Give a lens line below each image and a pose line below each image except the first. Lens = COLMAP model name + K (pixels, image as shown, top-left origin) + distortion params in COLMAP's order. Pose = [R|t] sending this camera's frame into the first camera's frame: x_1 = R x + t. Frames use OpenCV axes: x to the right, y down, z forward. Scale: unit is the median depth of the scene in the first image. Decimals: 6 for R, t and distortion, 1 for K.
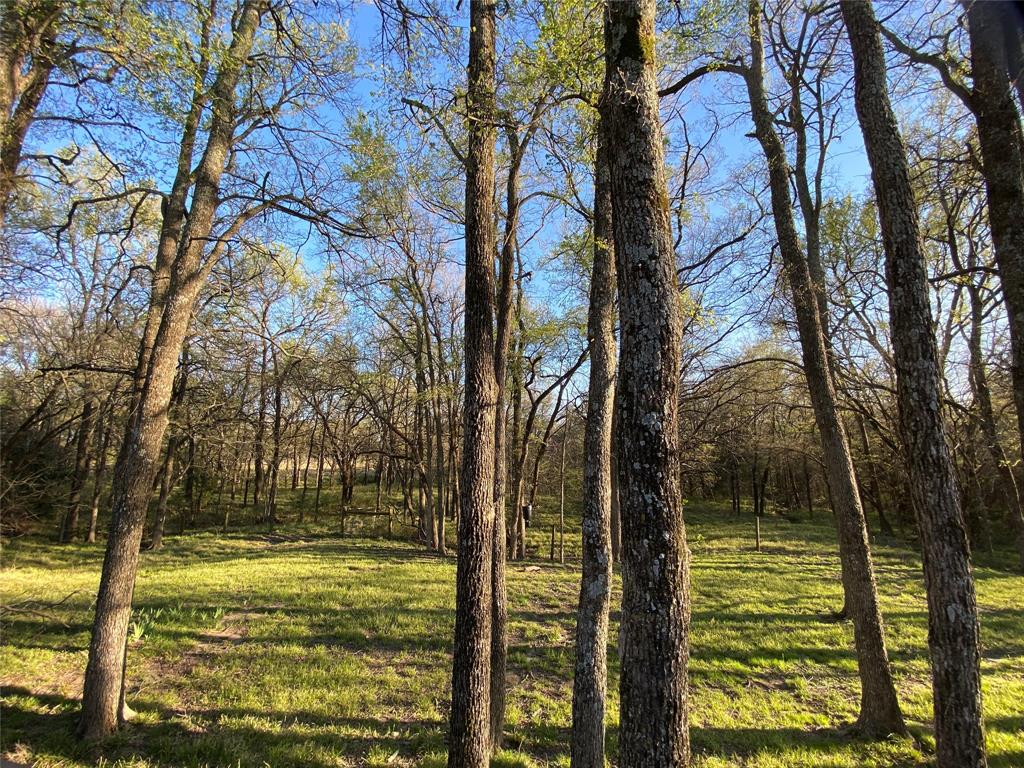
lens RADIAL K [[414.1, 0, 512.0], [0, 414.1, 384.0], [0, 0, 1]] dist [-0.000825, -0.000134]
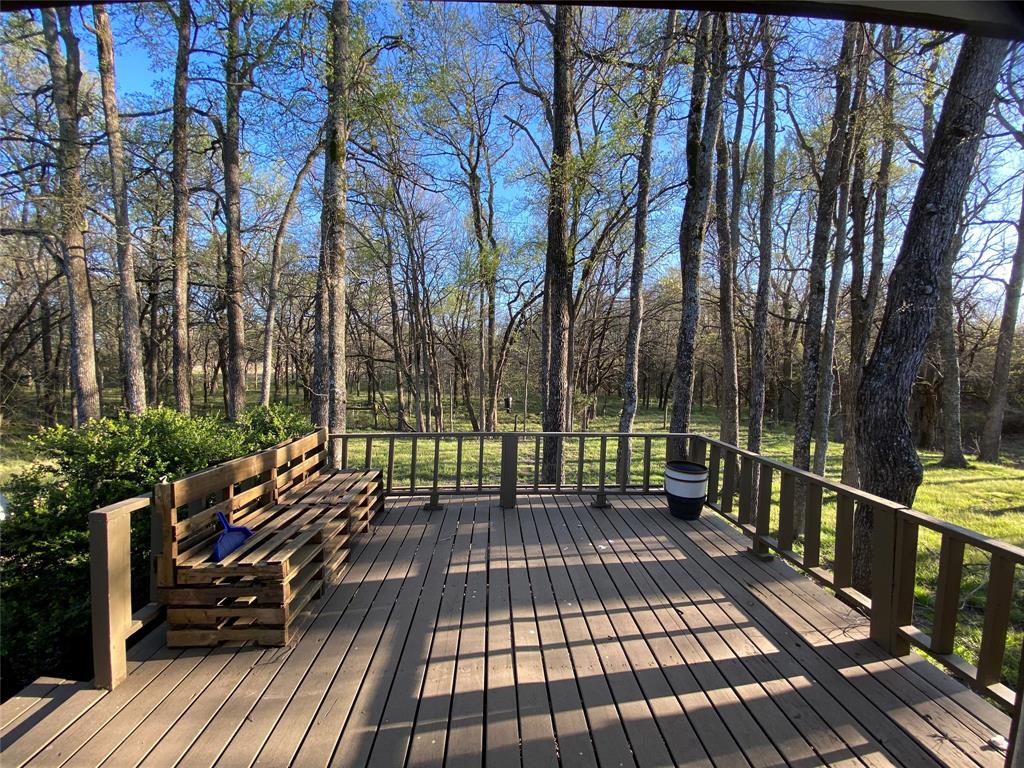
lens RADIAL K [[414.1, 0, 512.0], [0, 414.1, 384.0], [0, 0, 1]] dist [-0.000825, -0.000134]
pose [[0.983494, -0.002659, 0.180922, -0.138422], [-0.037501, 0.975185, 0.218190, -0.020946], [-0.177013, -0.221373, 0.958989, -0.171595]]
